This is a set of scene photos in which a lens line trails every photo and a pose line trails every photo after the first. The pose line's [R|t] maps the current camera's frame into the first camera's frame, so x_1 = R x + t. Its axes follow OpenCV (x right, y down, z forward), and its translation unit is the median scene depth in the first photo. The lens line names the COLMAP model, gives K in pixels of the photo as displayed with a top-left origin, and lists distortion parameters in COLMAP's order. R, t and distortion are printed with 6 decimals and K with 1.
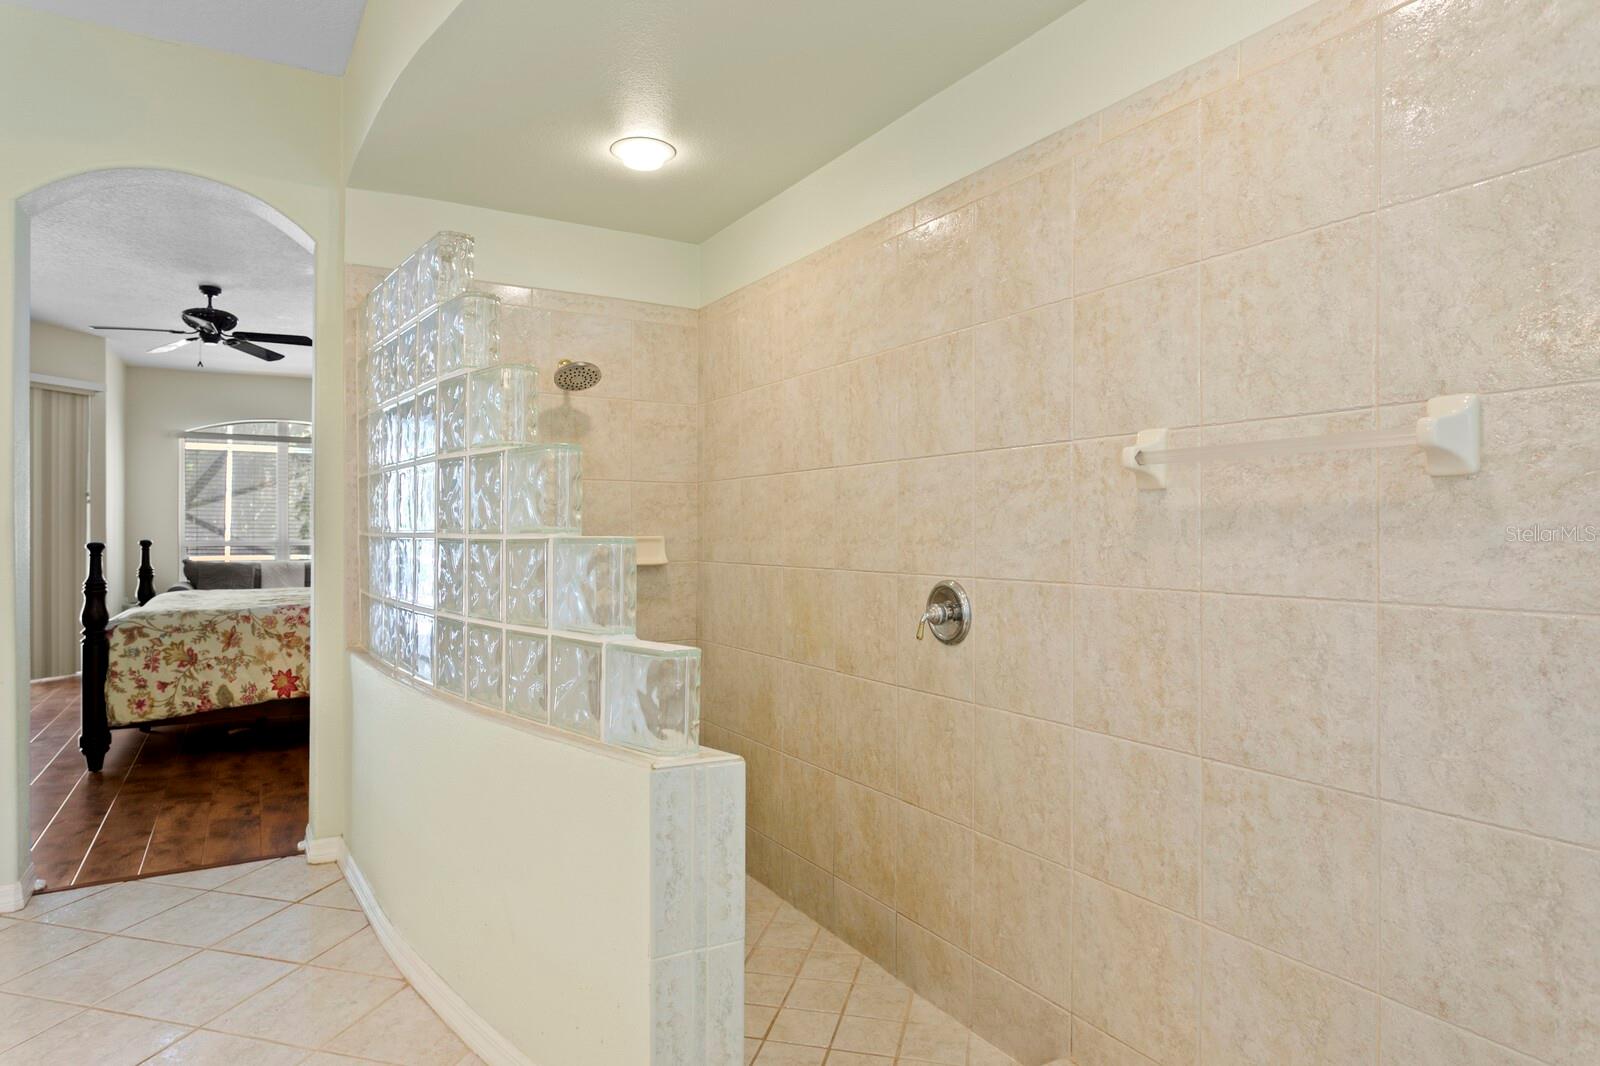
lens RADIAL K [[909.6, 0, 790.1], [0, 909.6, 539.0], [0, 0, 1]] dist [-0.031708, -0.000961]
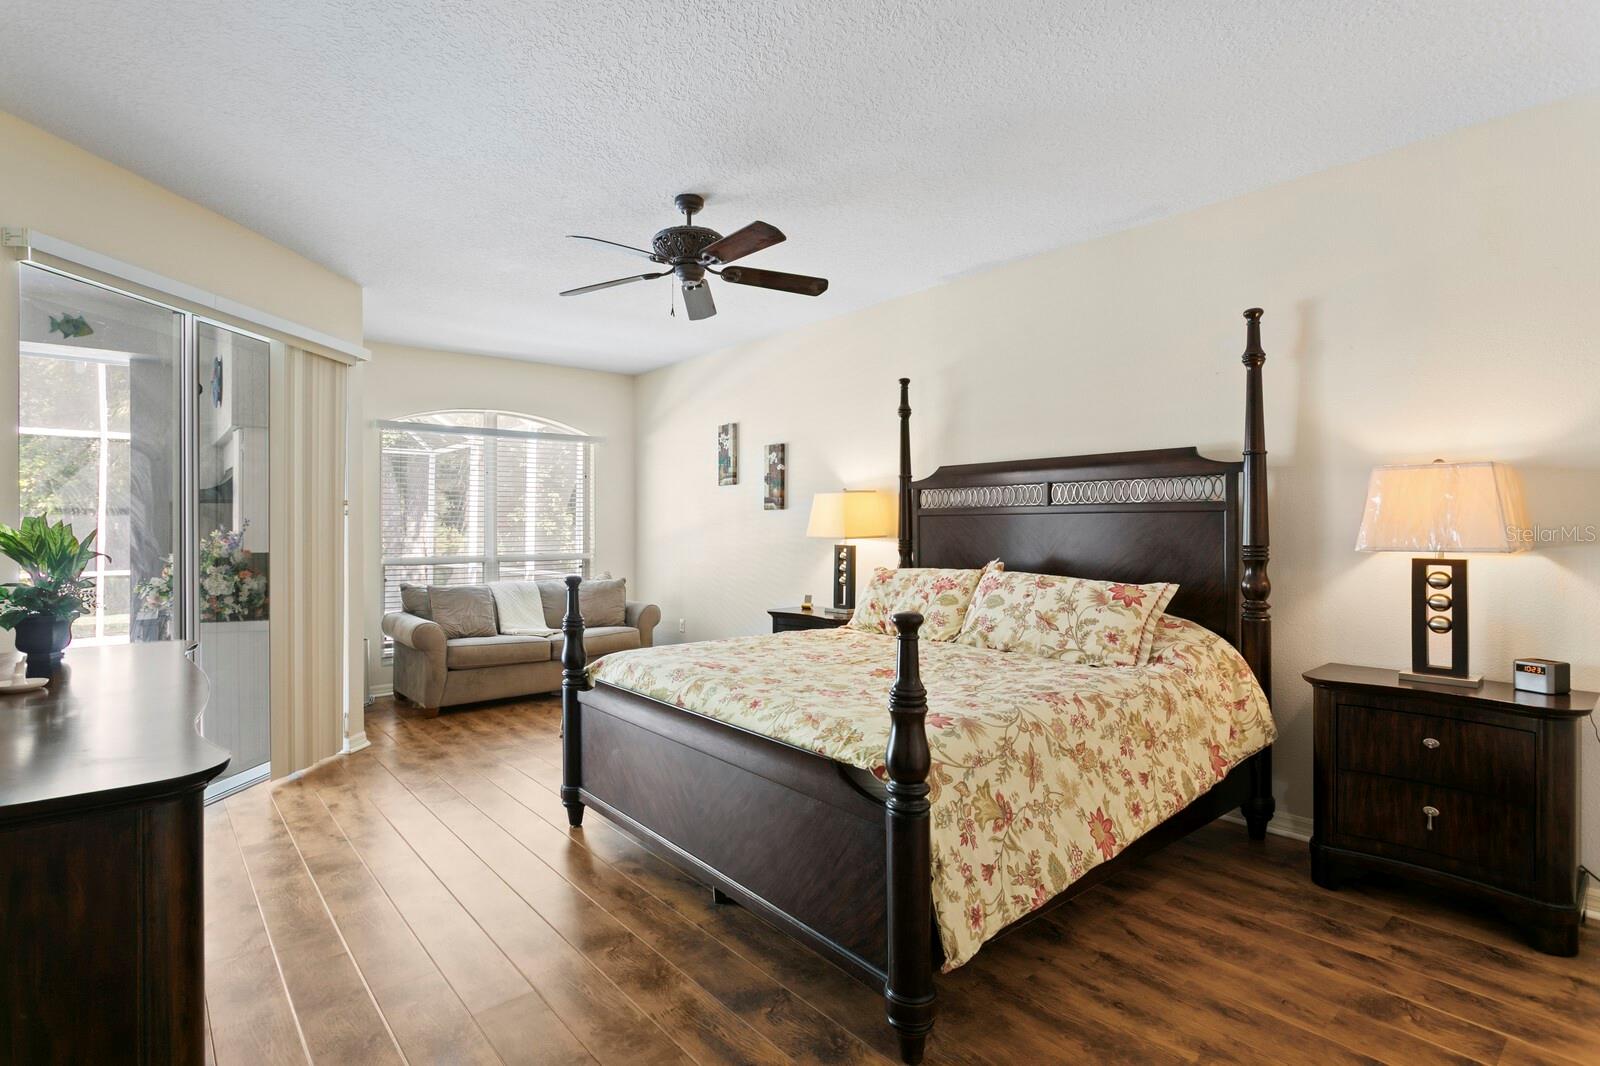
lens RADIAL K [[783.3, 0, 770.2], [0, 783.3, 521.7], [0, 0, 1]] dist [0.000067, 0.002598]
pose [[0.988970, -0.005488, 0.148014, -0.879908], [0.006753, 0.999945, -0.008048, -0.044233], [-0.147962, 0.008958, 0.988953, 0.534950]]
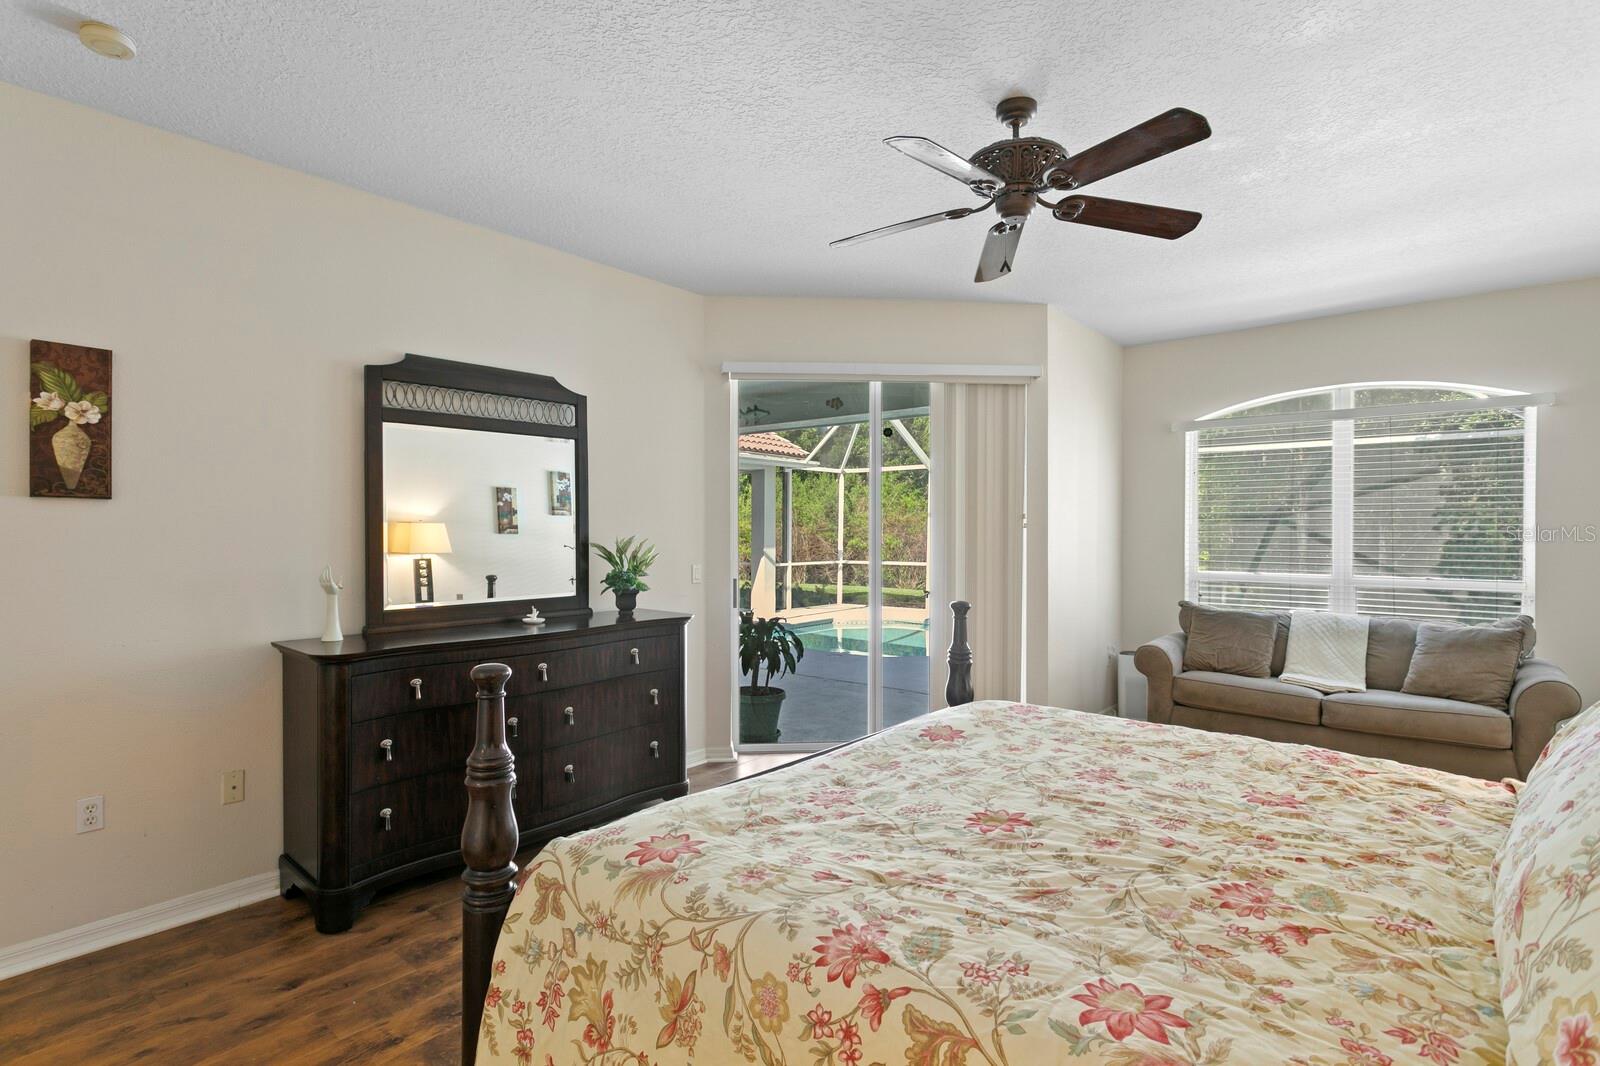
lens RADIAL K [[783.3, 0, 795.0], [0, 783.3, 540.8], [0, 0, 1]] dist [0.000067, 0.002598]
pose [[0.326604, 0.016376, -0.945019, -0.360290], [-0.009198, 0.999858, 0.014148, -0.059051], [0.945117, 0.004072, 0.326708, 0.965594]]
